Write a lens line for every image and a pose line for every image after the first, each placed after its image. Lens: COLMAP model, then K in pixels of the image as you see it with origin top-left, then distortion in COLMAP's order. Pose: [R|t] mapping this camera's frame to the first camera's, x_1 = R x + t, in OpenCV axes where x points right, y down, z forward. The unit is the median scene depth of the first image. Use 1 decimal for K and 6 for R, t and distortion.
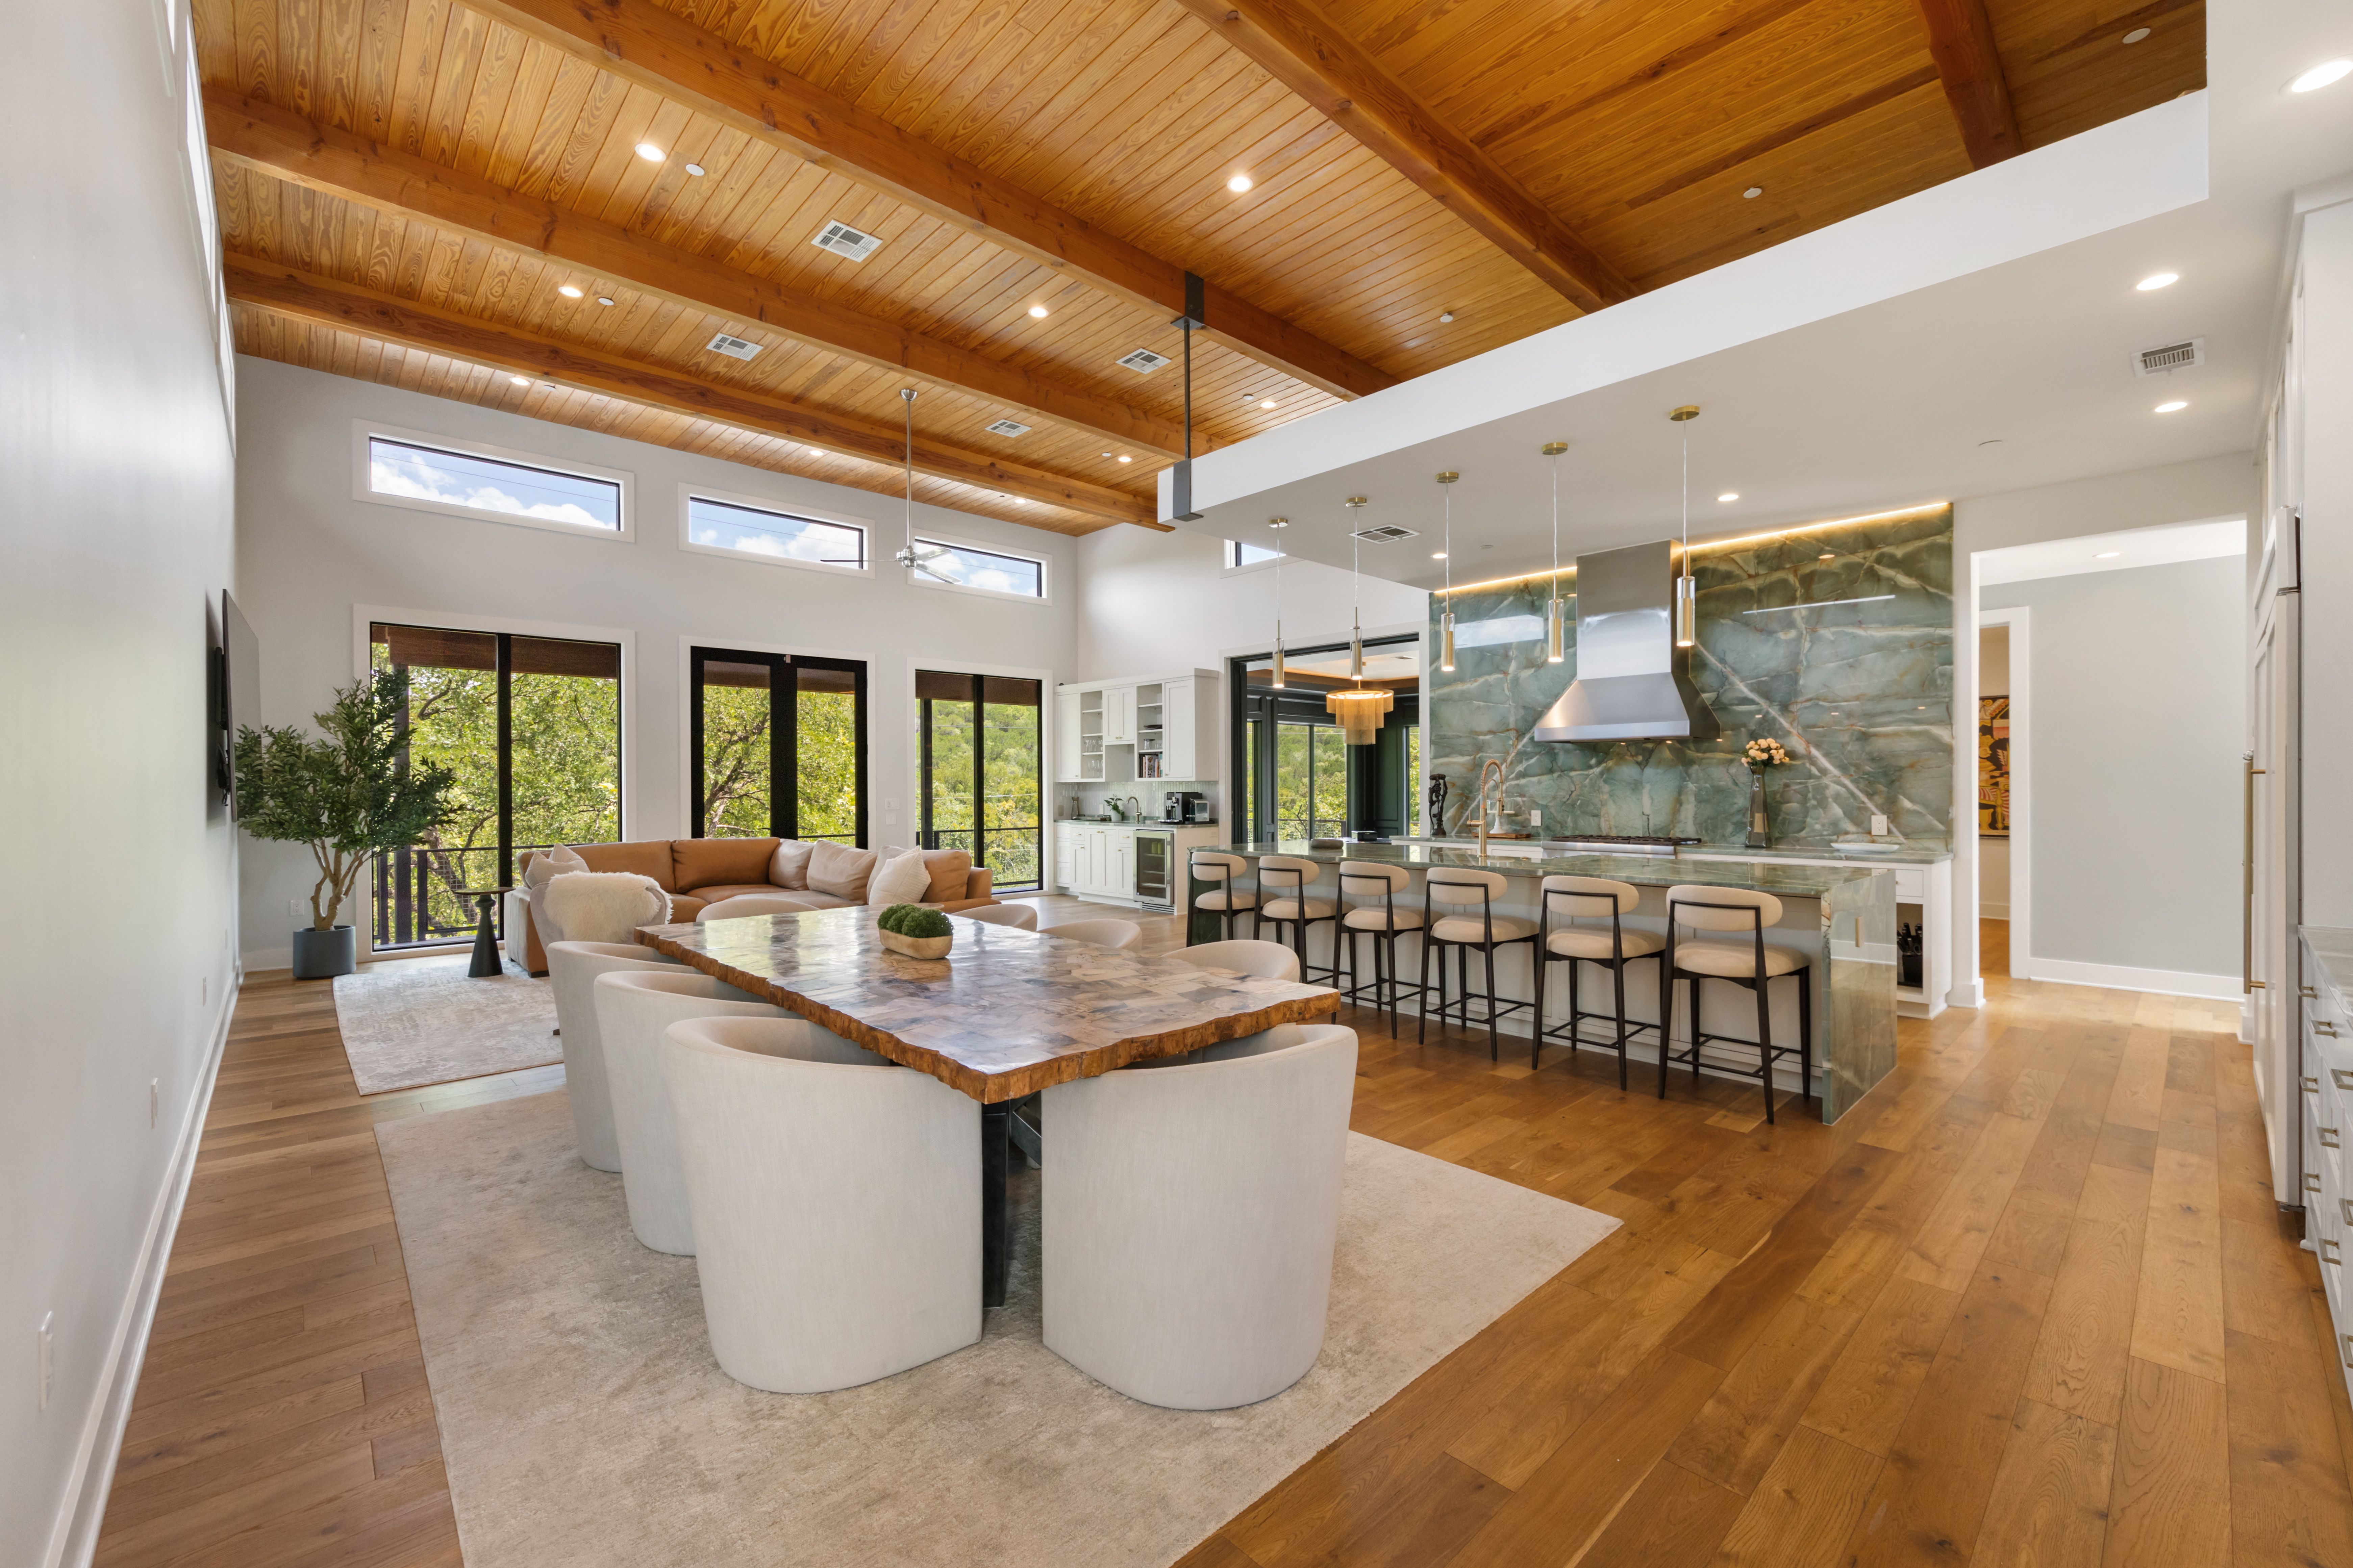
lens RADIAL K [[954.1, 0, 1170.3], [0, 954.1, 790.6], [0, 0, 1]] dist [-0.000009, 0.000068]
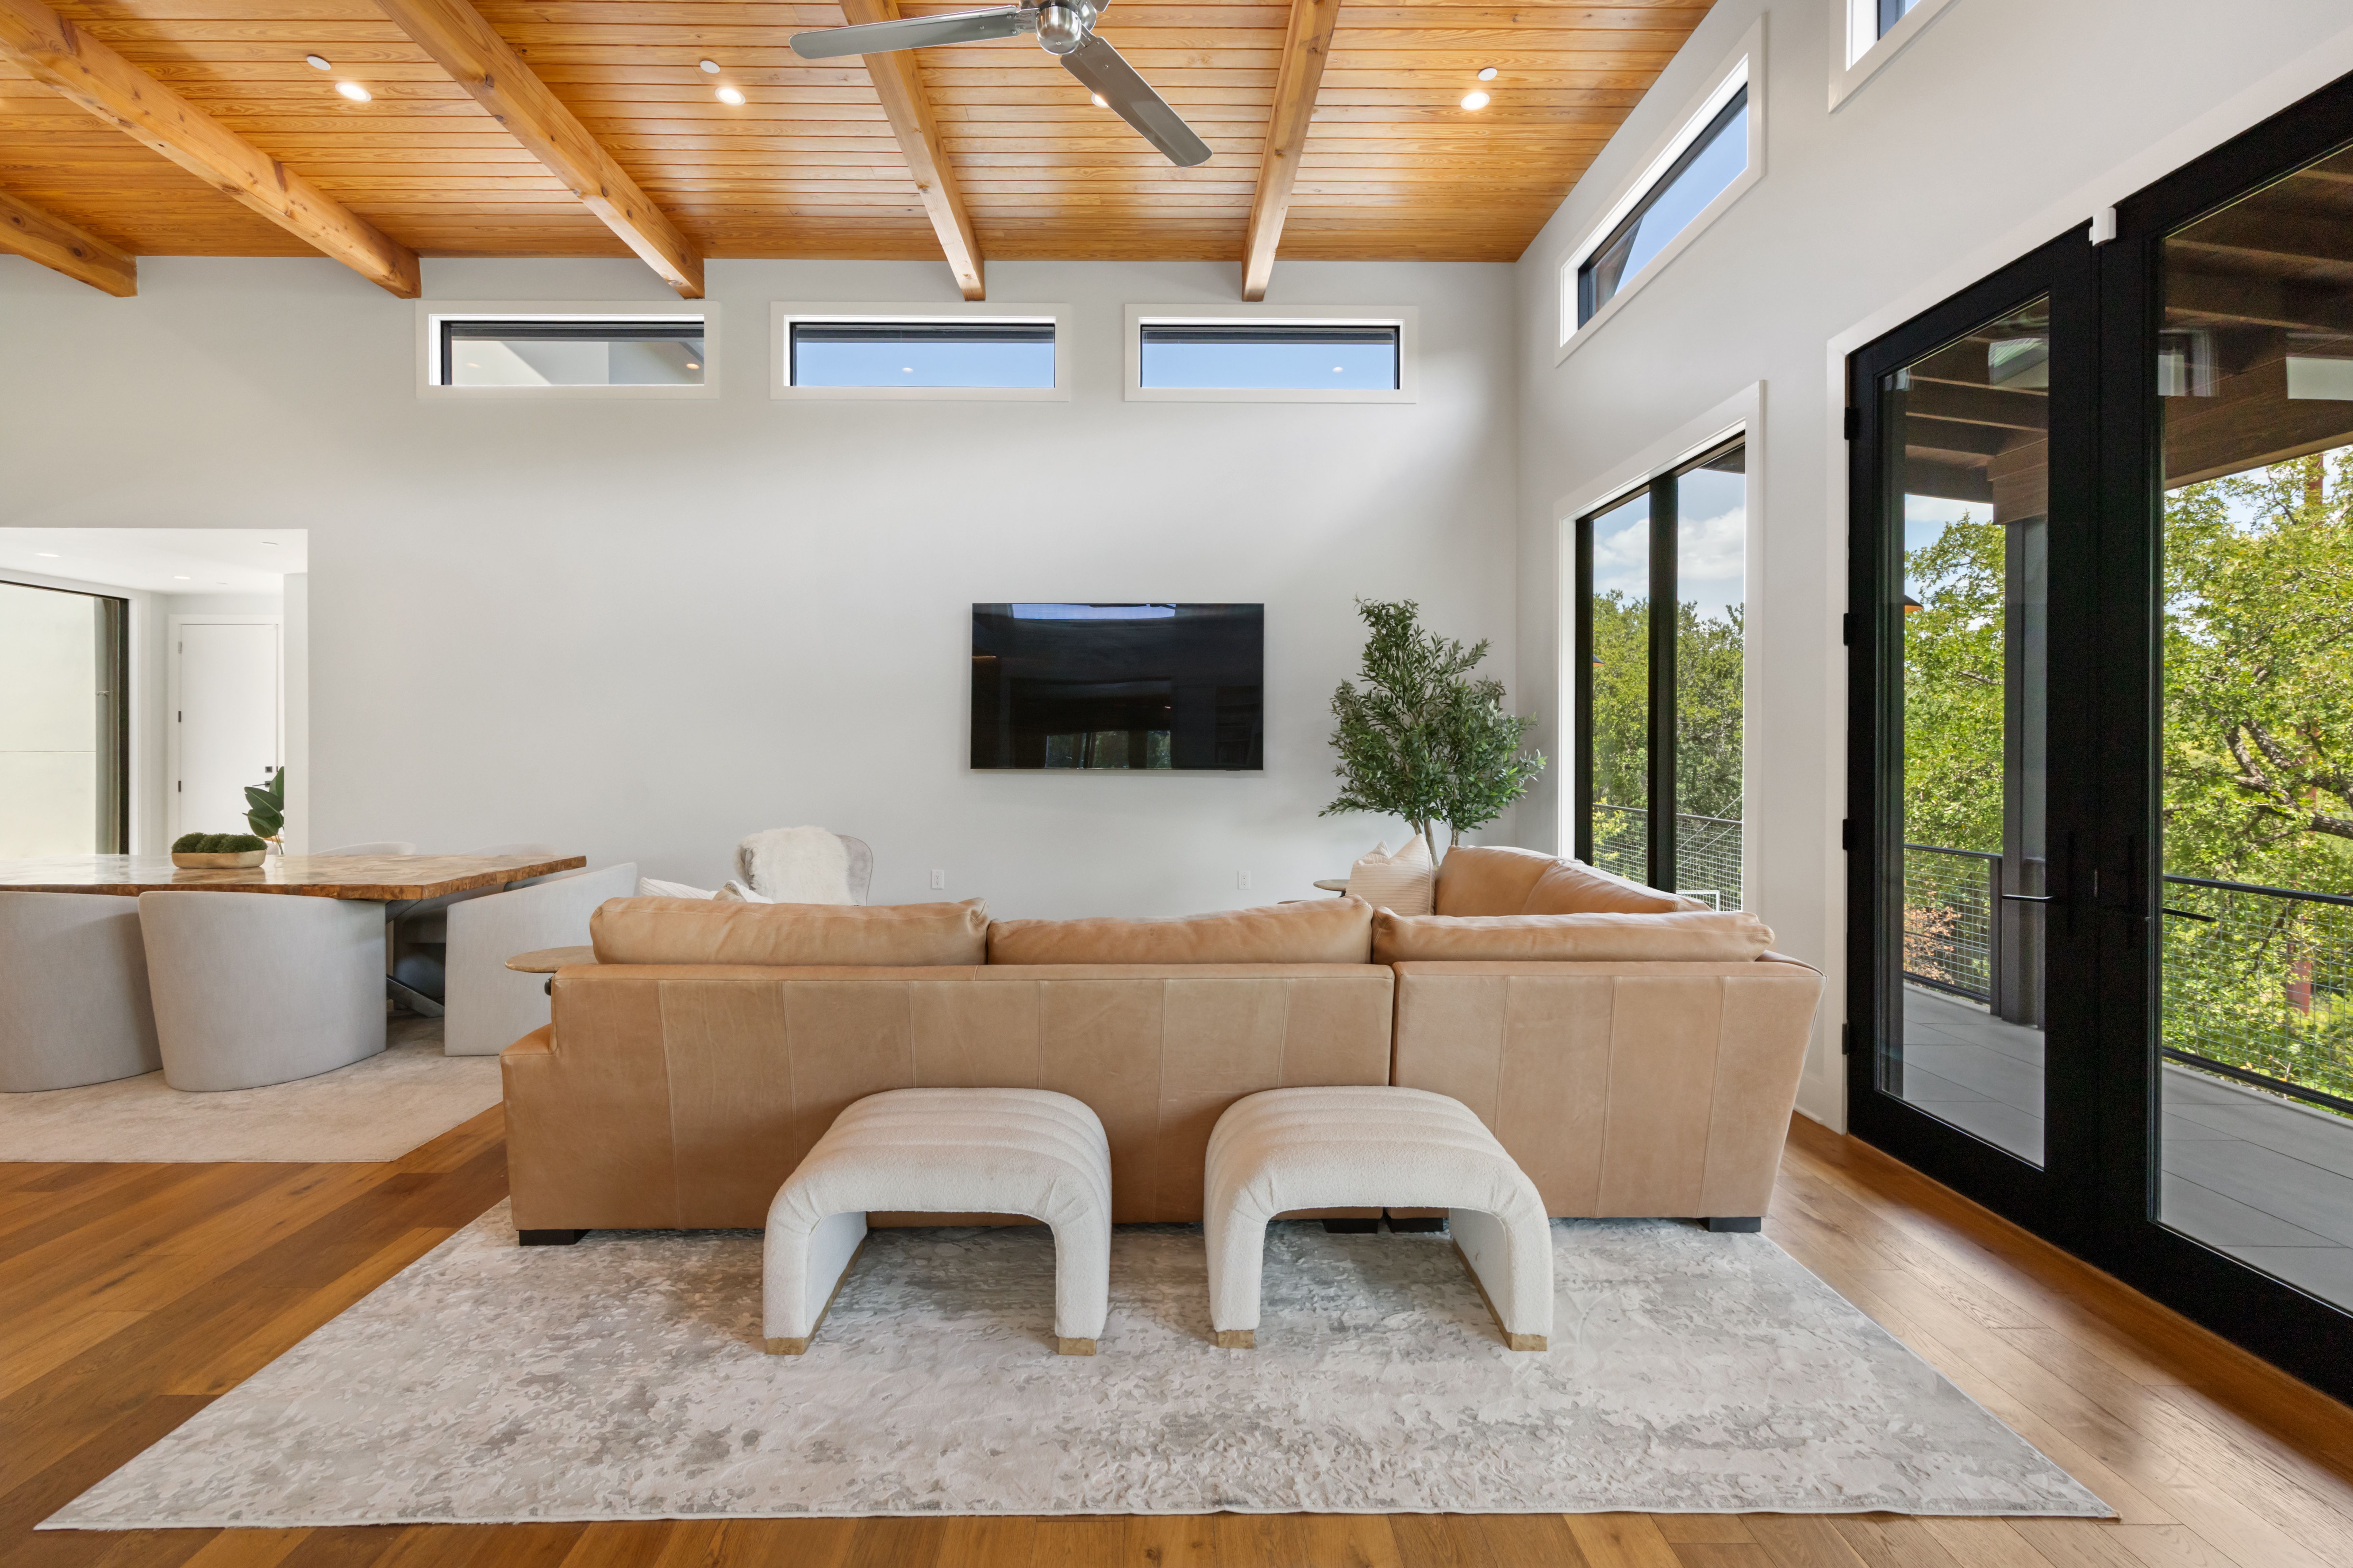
lens RADIAL K [[977.8, 0, 1164.0], [0, 977.8, 749.2], [0, 0, 1]] dist [-0.001092, -0.000022]
pose [[-0.666761, 0.005415, -0.745252, -0.067435], [-0.001739, 0.999960, 0.008821, -0.005812], [0.745270, 0.007178, -0.666724, 1.446525]]
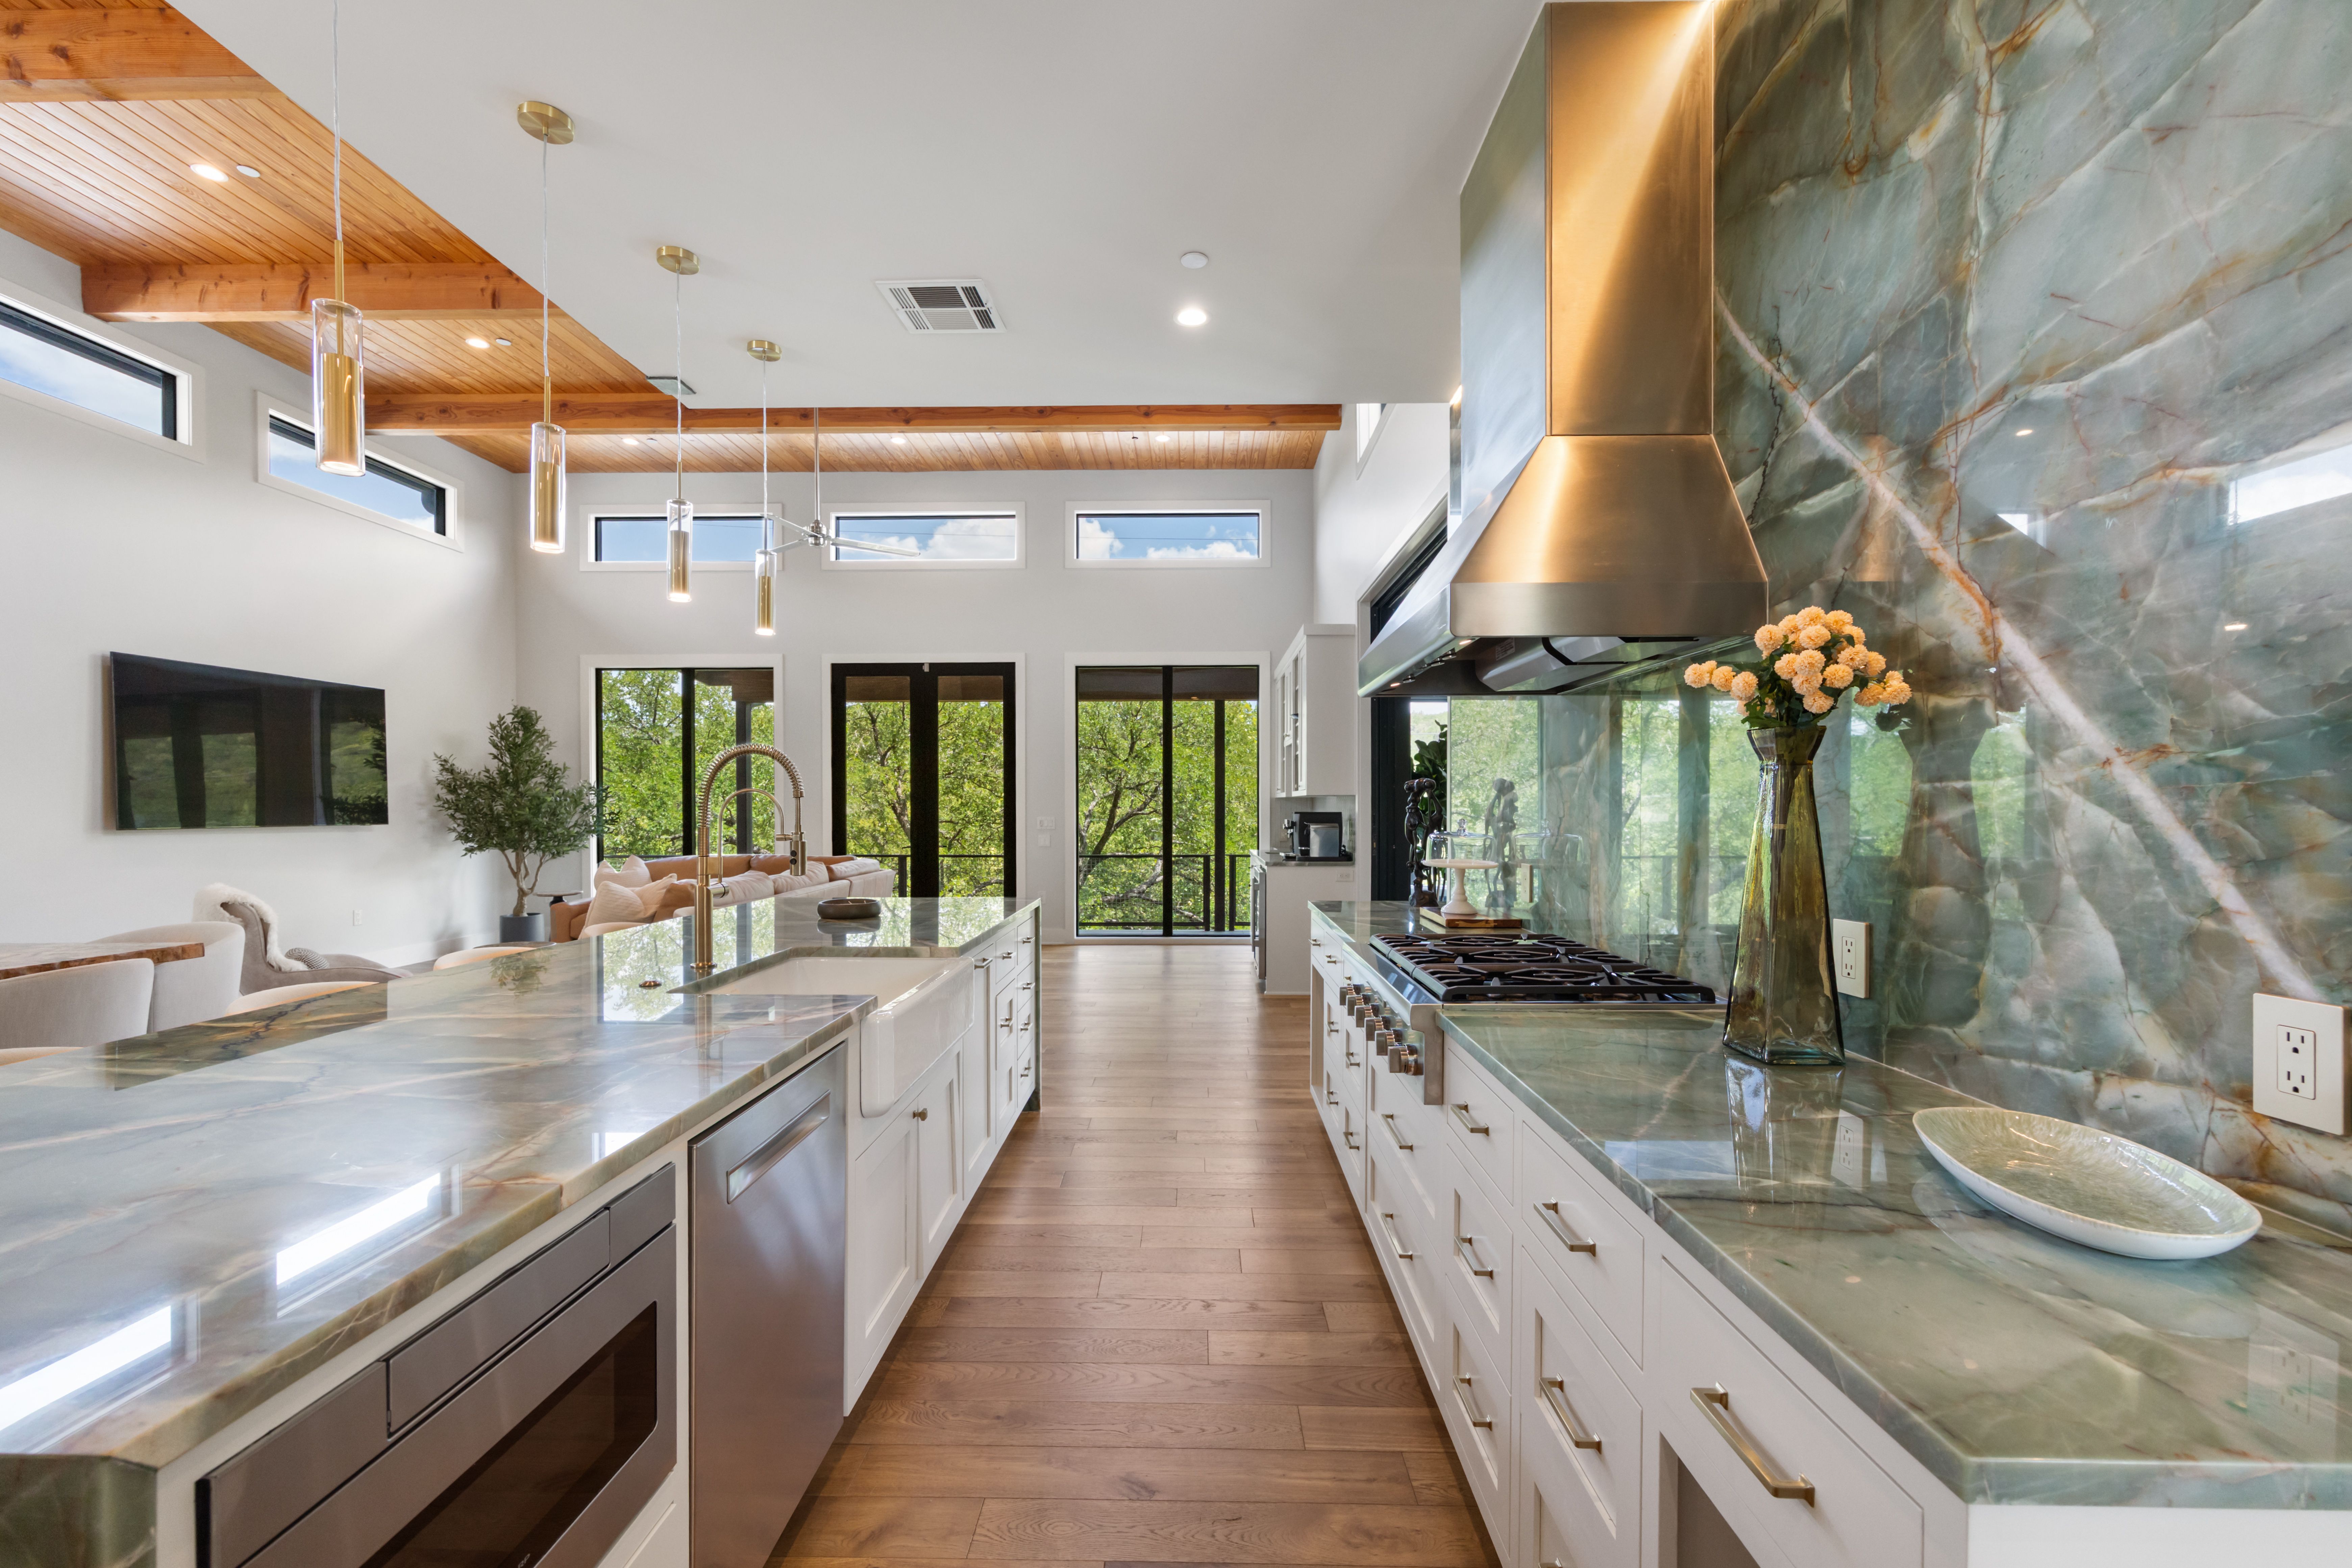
lens RADIAL K [[976.4, 0, 1174.7], [0, 976.4, 817.9], [0, 0, 1]] dist [0.001083, -0.000196]
pose [[0.723601, 0.011911, -0.690116, 0.652309], [-0.003783, 0.999905, 0.013291, -0.004909], [0.690208, -0.007007, 0.723577, 0.684670]]
